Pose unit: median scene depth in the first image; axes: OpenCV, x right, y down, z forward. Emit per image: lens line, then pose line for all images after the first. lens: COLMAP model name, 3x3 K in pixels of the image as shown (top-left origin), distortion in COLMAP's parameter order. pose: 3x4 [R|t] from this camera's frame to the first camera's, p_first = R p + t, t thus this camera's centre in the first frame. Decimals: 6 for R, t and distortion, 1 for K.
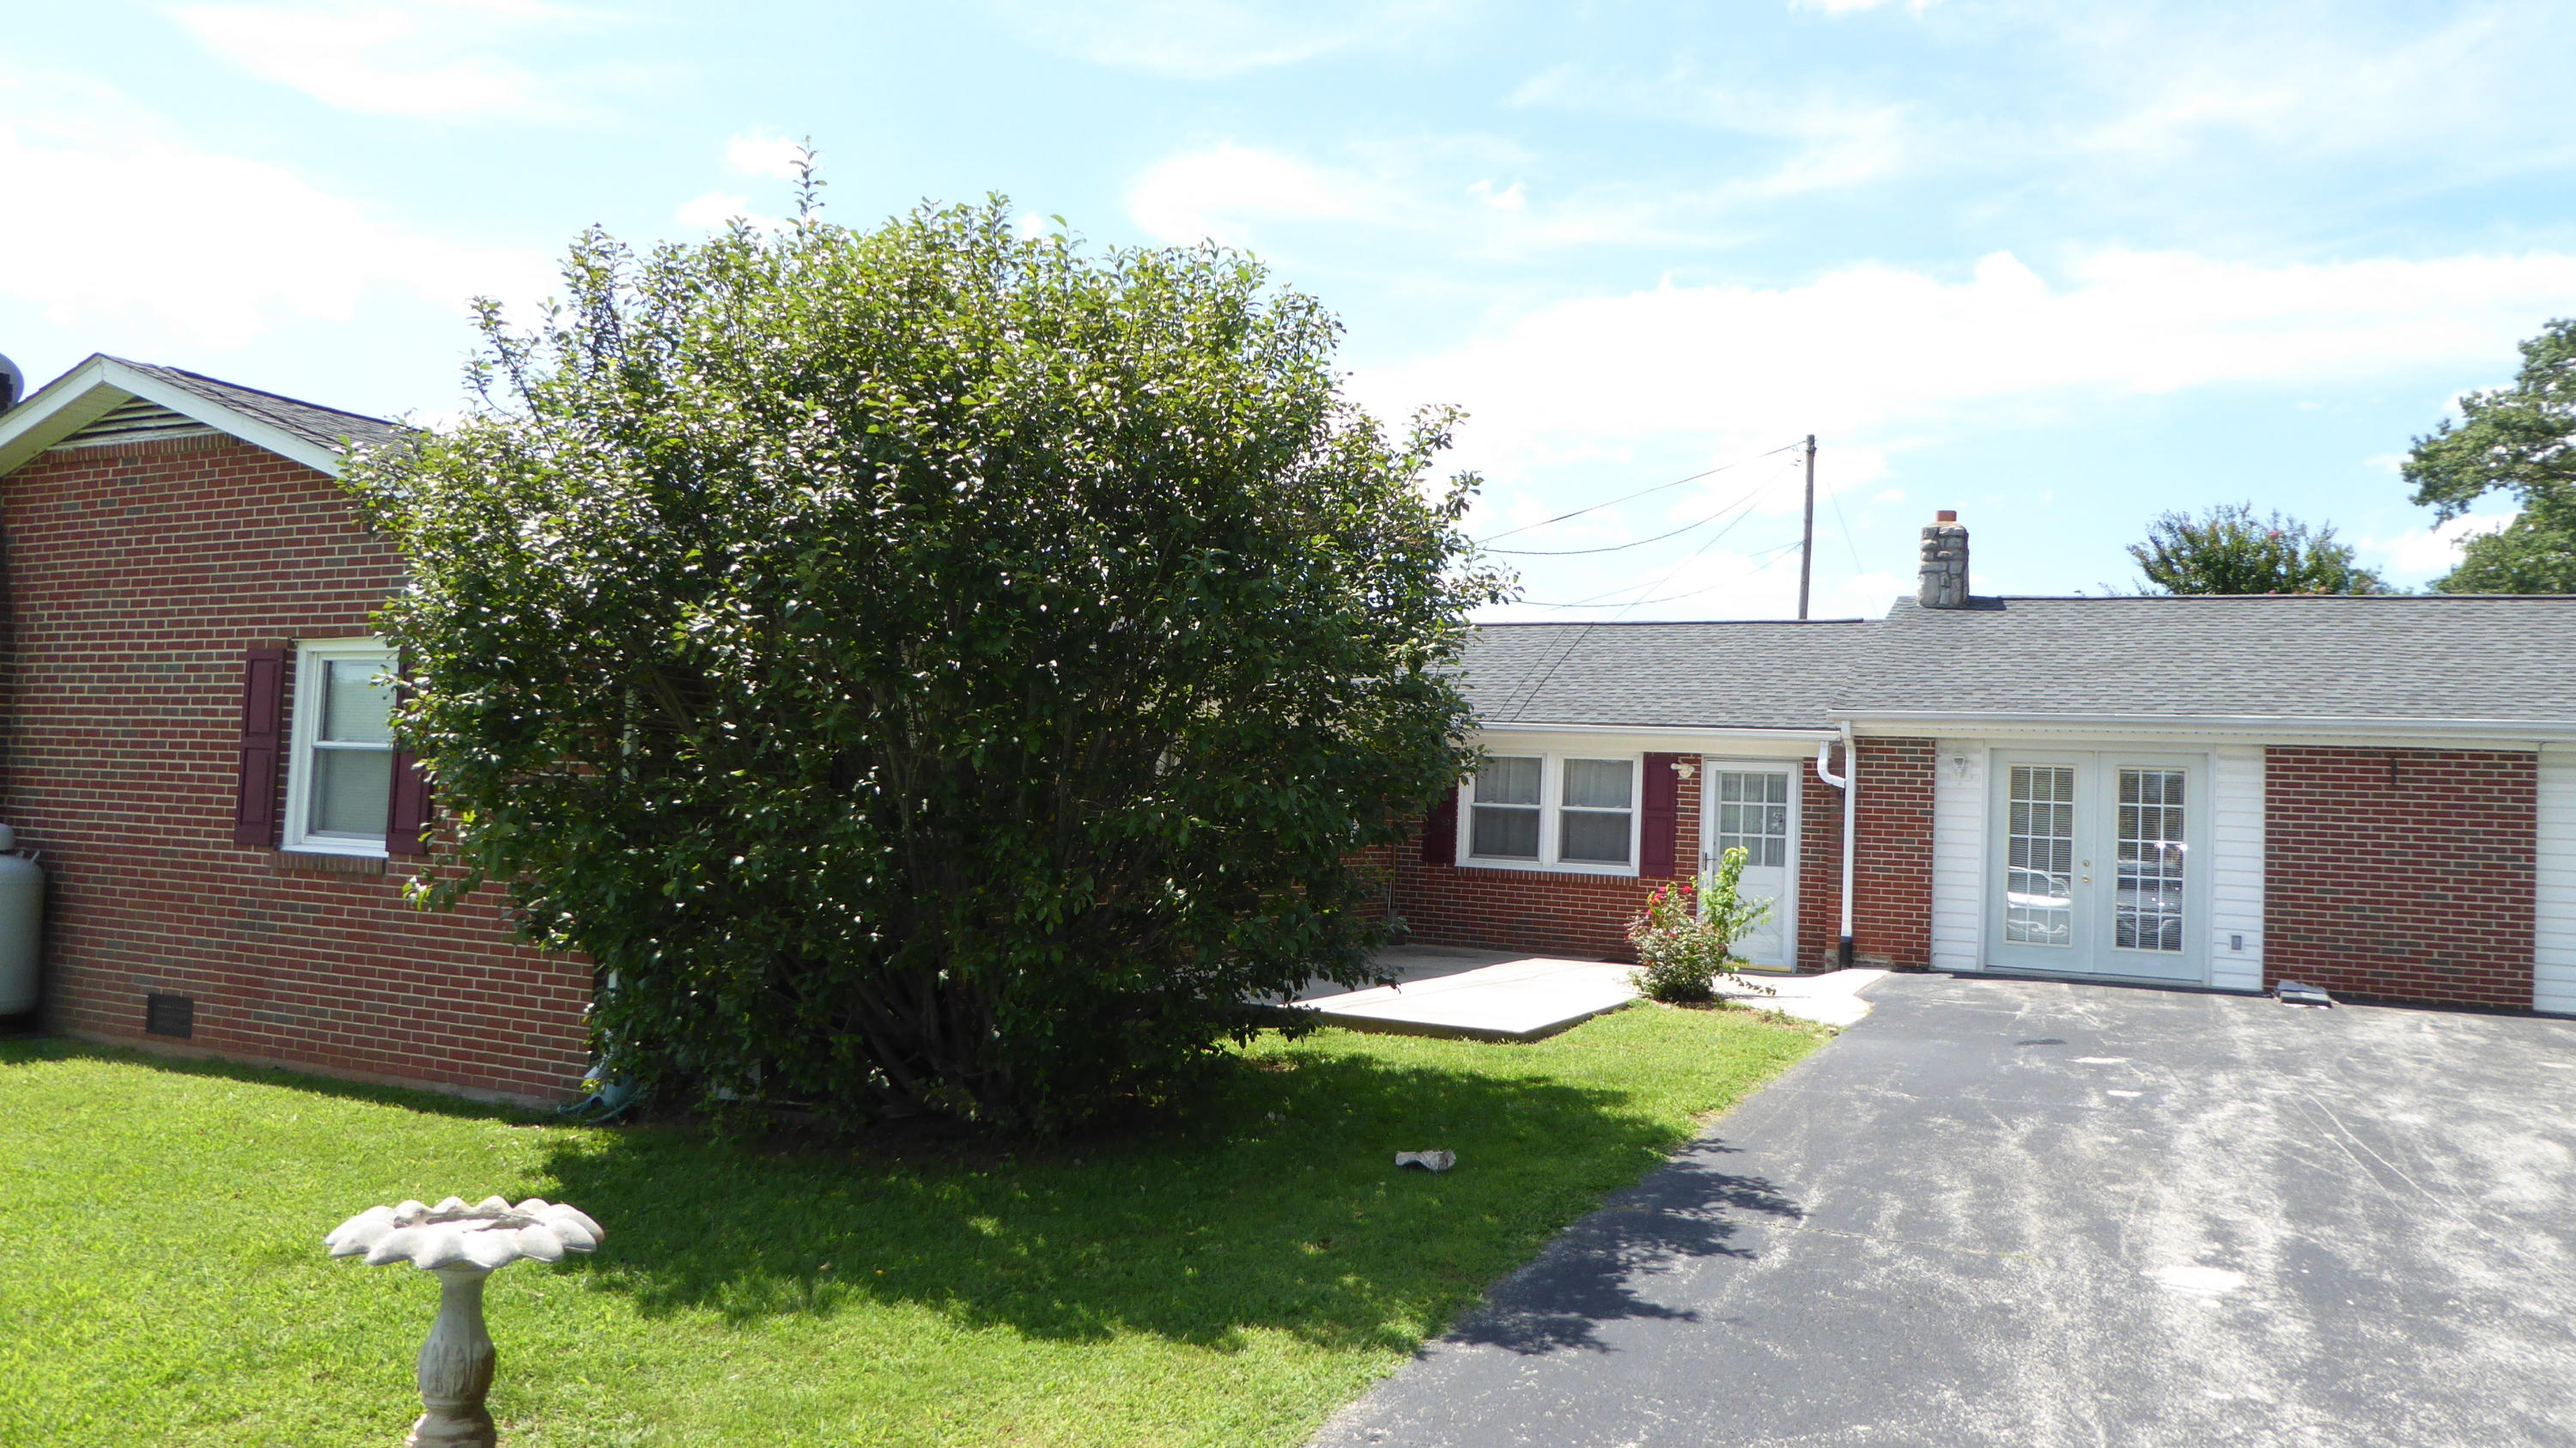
lens RADIAL K [[1815.1, 0, 1310.8], [0, 1815.1, 723.7], [0, 0, 1]] dist [-0.015583, -0.000464]
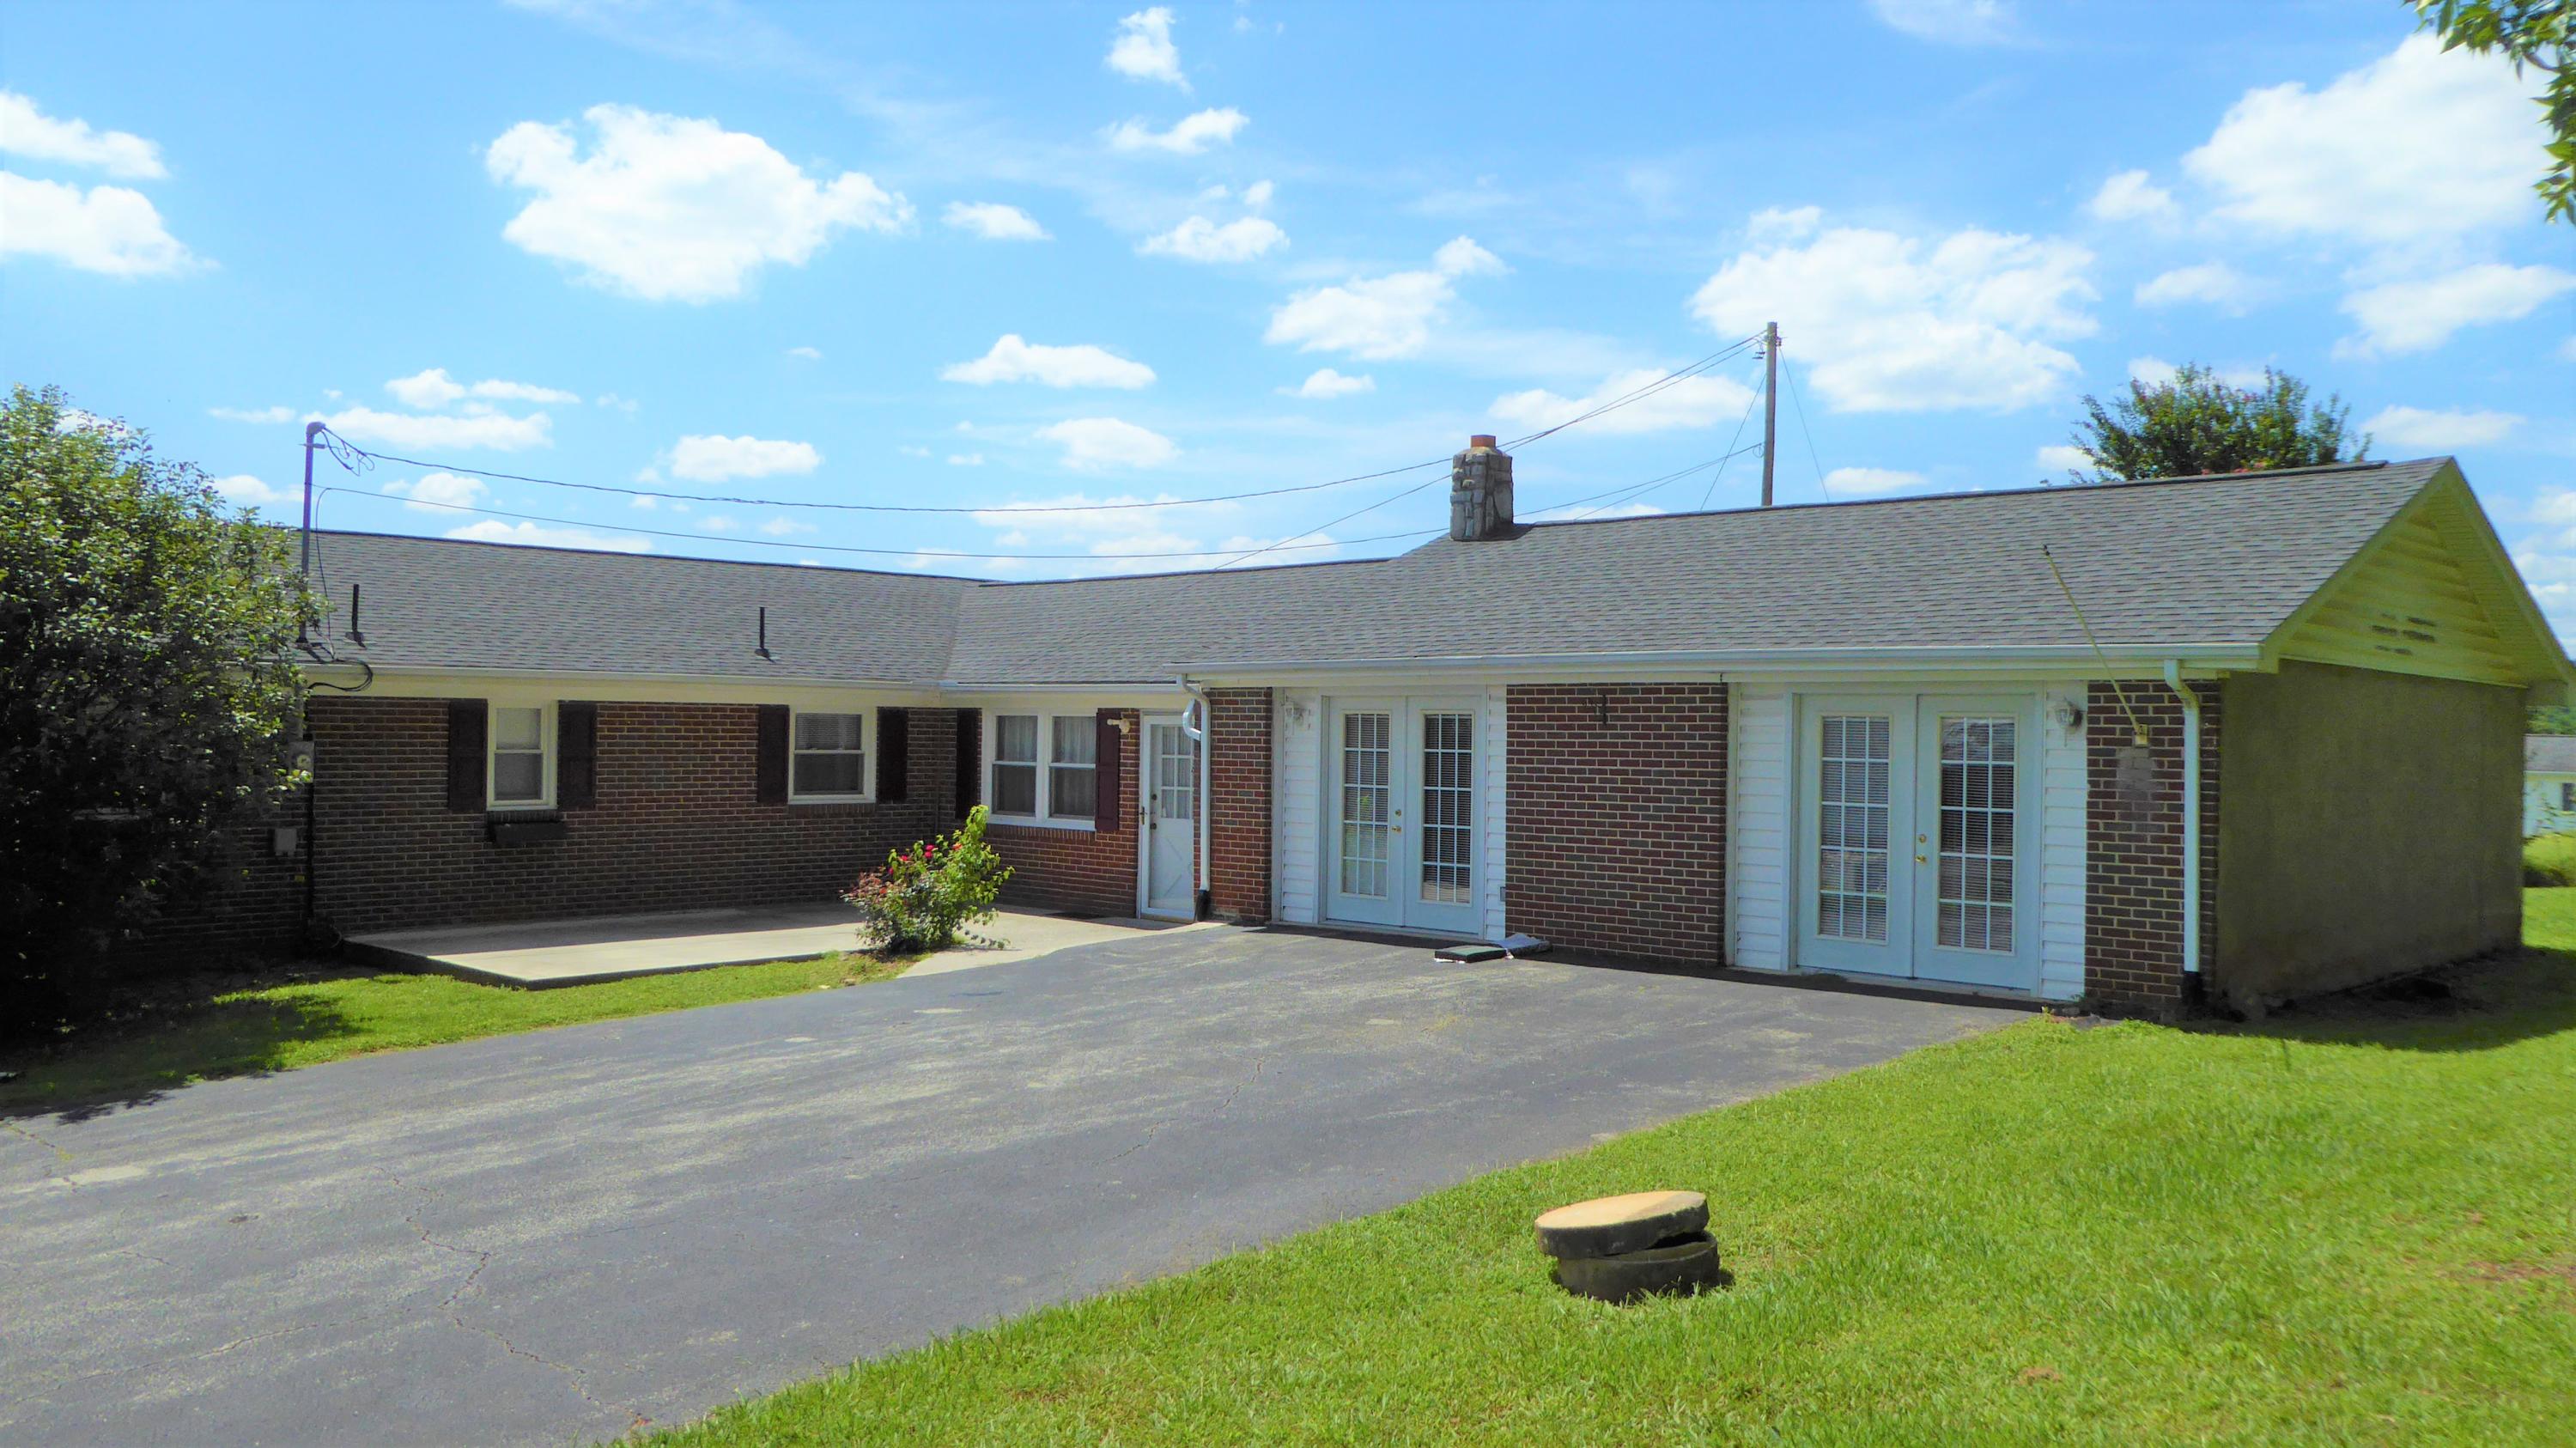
lens RADIAL K [[1983.7, 0, 1315.5], [0, 1983.7, 727.4], [0, 0, 1]] dist [-0.001111, 0.002598]
pose [[0.948262, -0.034450, -0.315615, 0.654292], [0.046542, 0.998440, 0.030852, -0.002211], [0.314060, -0.043945, 0.948386, -0.010039]]
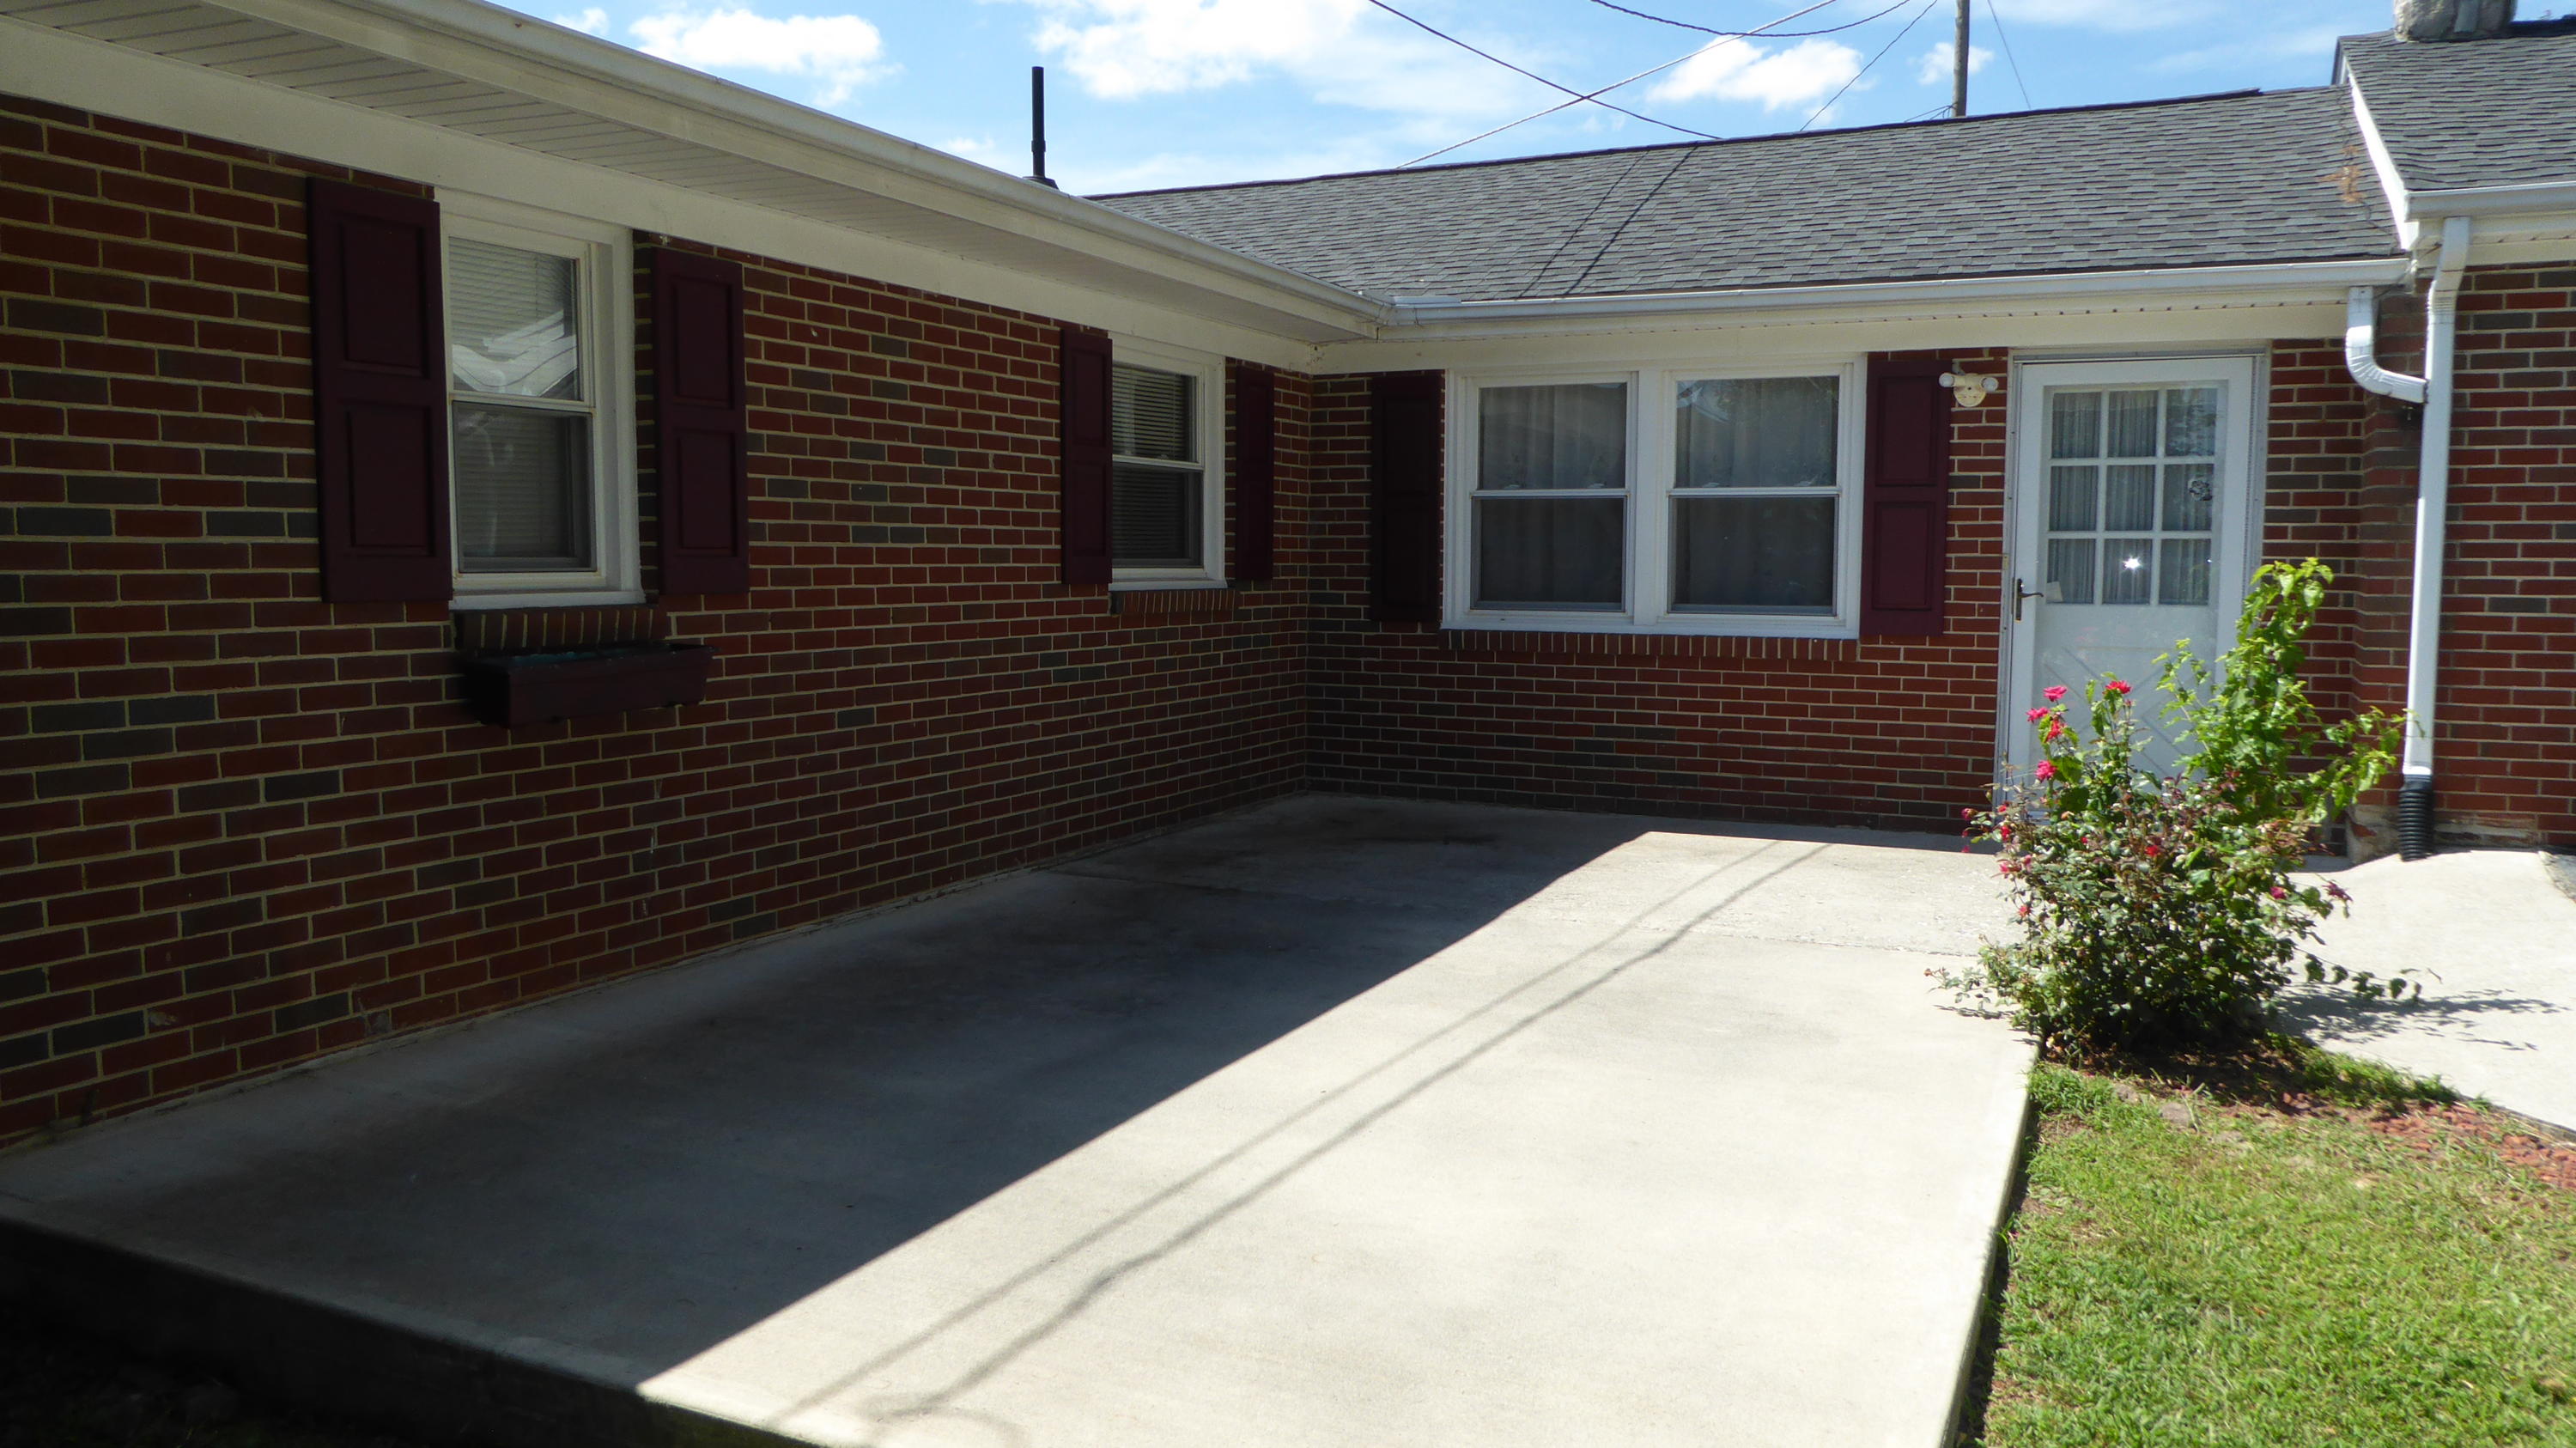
lens RADIAL K [[1815.1, 0, 1310.8], [0, 1815.1, 723.7], [0, 0, 1]] dist [-0.015583, -0.000464]
pose [[0.999125, -0.041431, 0.005759, 0.044676], [0.040213, 0.989271, 0.140449, 0.037635], [-0.011516, -0.140094, 0.990071, 0.567036]]
